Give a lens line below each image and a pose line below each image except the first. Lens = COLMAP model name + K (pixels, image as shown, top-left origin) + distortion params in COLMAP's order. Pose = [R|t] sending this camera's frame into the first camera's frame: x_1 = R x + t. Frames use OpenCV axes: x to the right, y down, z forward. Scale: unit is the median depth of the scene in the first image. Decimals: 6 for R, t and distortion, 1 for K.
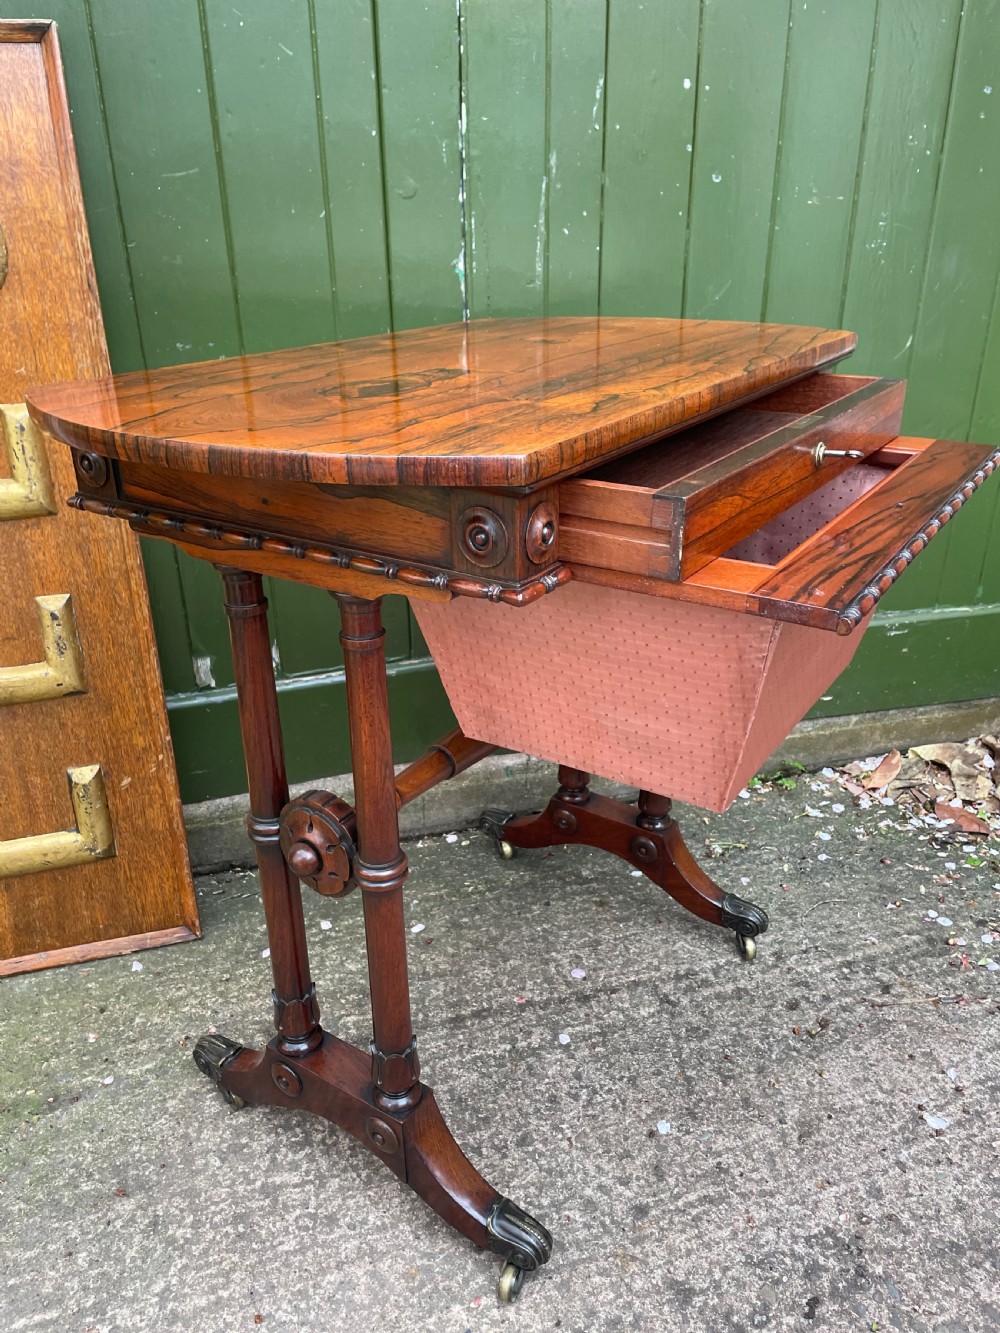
lens RADIAL K [[1021.7, 0, 495.3], [0, 1021.7, 670.6], [0, 0, 1]] dist [0.082555, -0.115659]
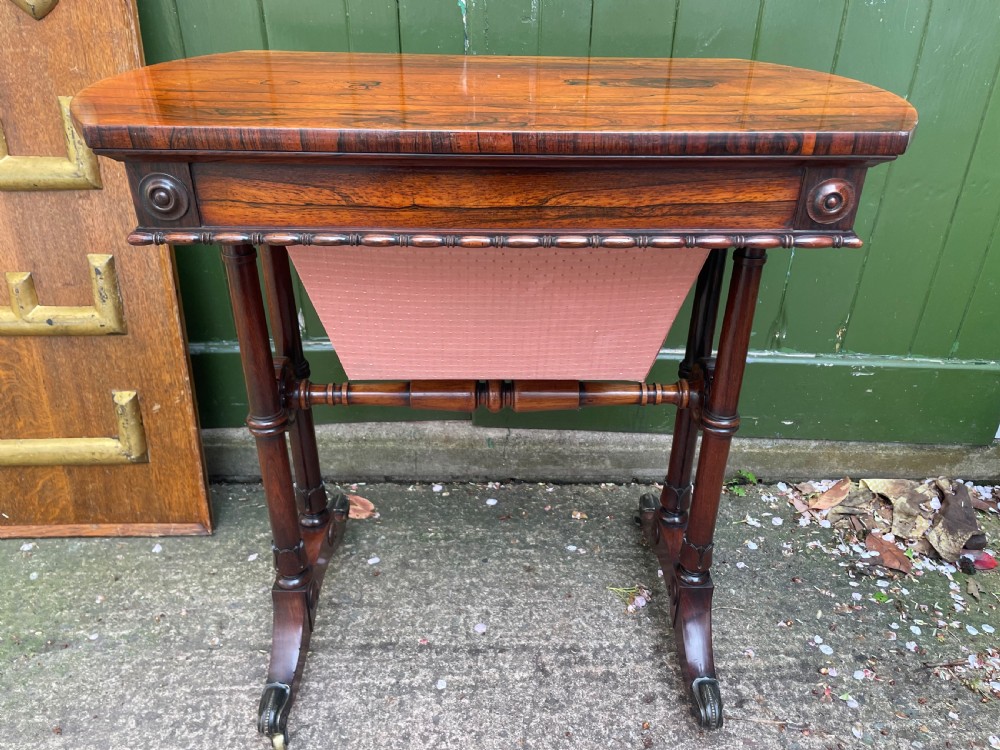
lens RADIAL K [[766.5, 0, 511.8], [0, 766.5, 384.7], [0, 0, 1]] dist [0.082555, -0.115659]
pose [[0.968944, 0.152549, -0.194619, 0.256127], [-0.134760, 0.985650, 0.101660, -0.078523], [0.207334, -0.072276, 0.975597, 0.171993]]
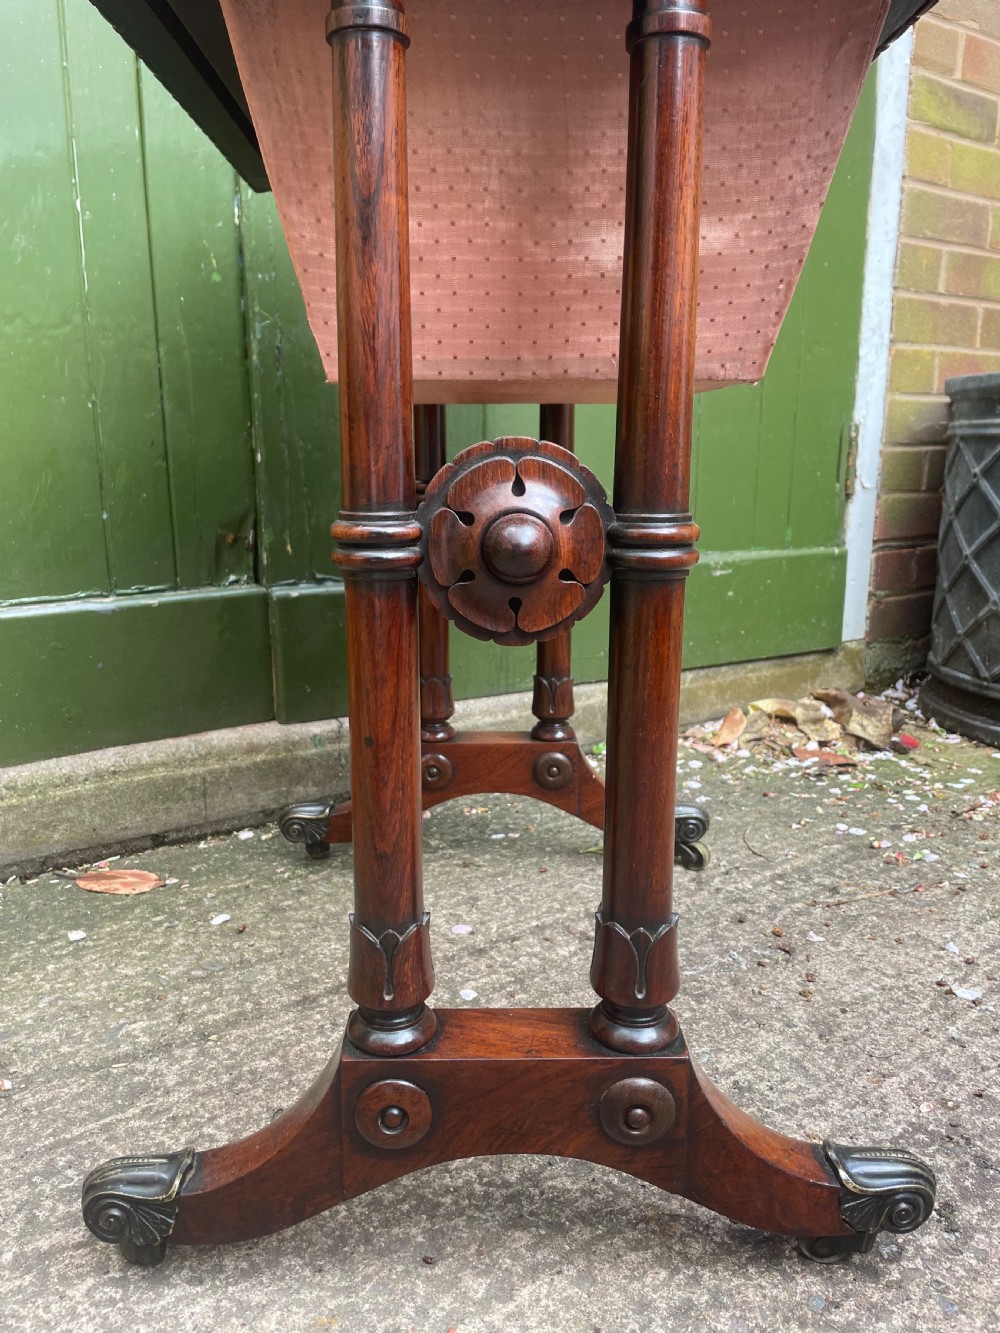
lens RADIAL K [[1021.7, 0, 497.4], [0, 1021.7, 679.9], [0, 0, 1]] dist [0.082555, -0.115659]
pose [[0.954180, -0.058049, 0.293549, -0.102357], [0.117597, 0.974817, -0.189481, 0.274913], [-0.275158, 0.215319, 0.936977, 0.287601]]
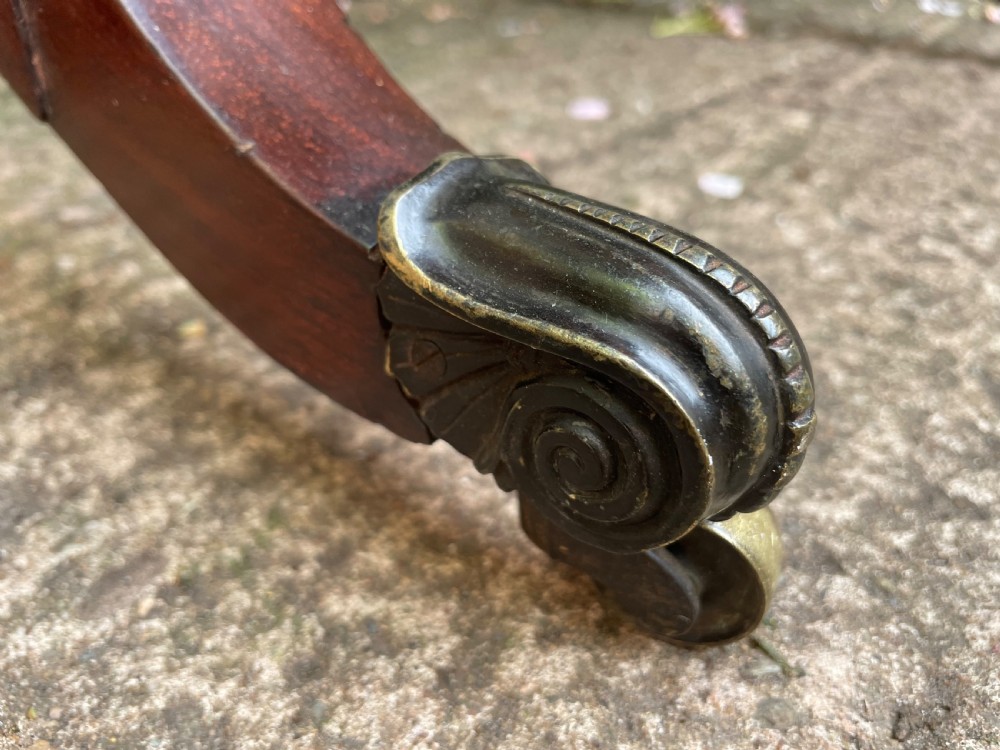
lens RADIAL K [[817.8, 0, 509.8], [0, 817.8, 374.5], [0, 0, 1]] dist [-0.030366, -0.010864]
pose [[0.816507, -0.292084, 0.498000, -0.129325], [0.222956, 0.955191, 0.194681, 0.337957], [-0.532548, -0.047926, 0.845042, 0.786922]]
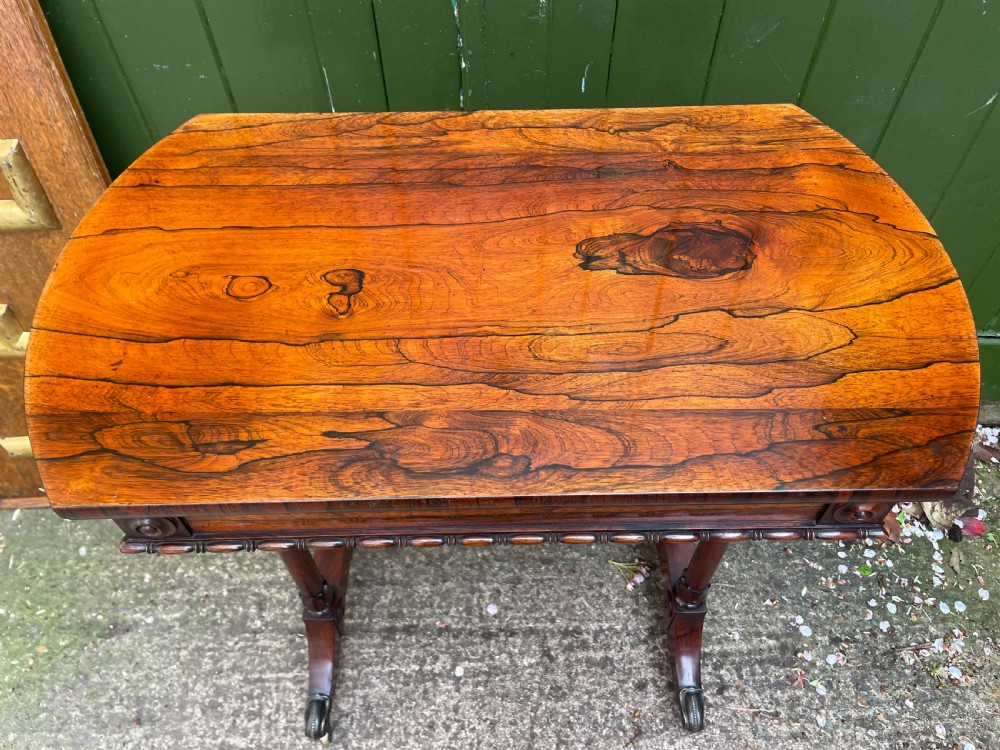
lens RADIAL K [[766.5, 0, 499.9], [0, 766.5, 386.8], [0, 0, 1]] dist [0.082555, -0.115659]
pose [[0.966227, 0.211324, -0.147473, 0.182524], [-0.114527, 0.864806, 0.488870, -0.449164], [0.230845, -0.455470, 0.859801, 0.301664]]
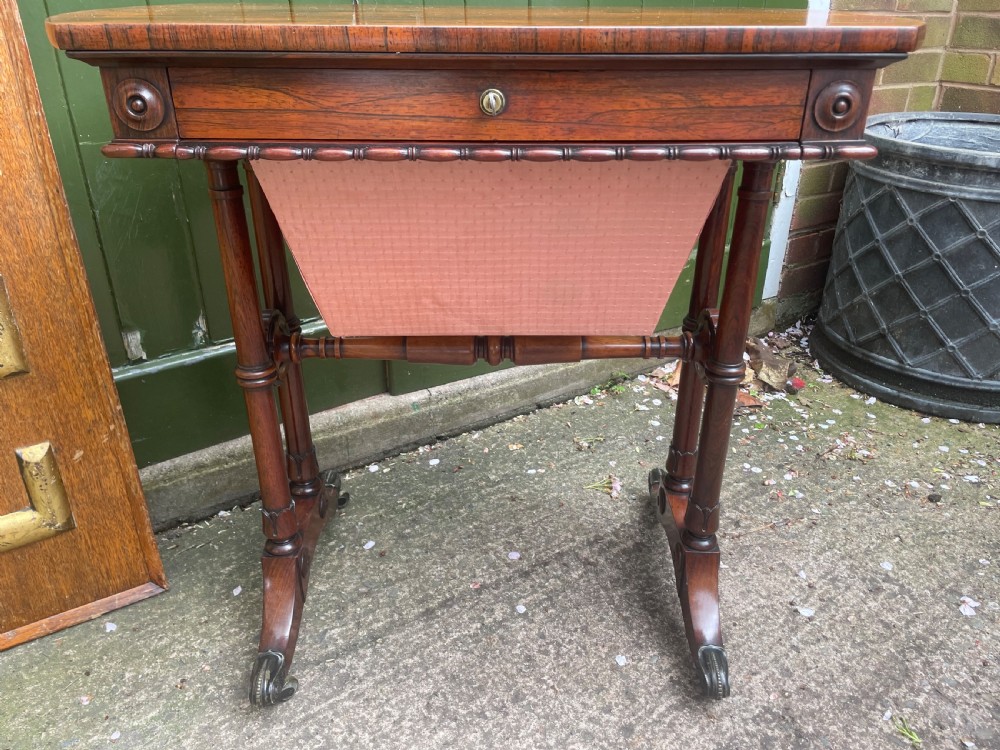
lens RADIAL K [[766.5, 0, 514.9], [0, 766.5, 366.9], [0, 0, 1]] dist [0.082555, -0.115659]
pose [[0.951444, -0.112795, 0.286411, -0.162028], [0.104335, 0.993538, 0.044683, 0.032311], [-0.289601, -0.012631, 0.957064, 0.132911]]
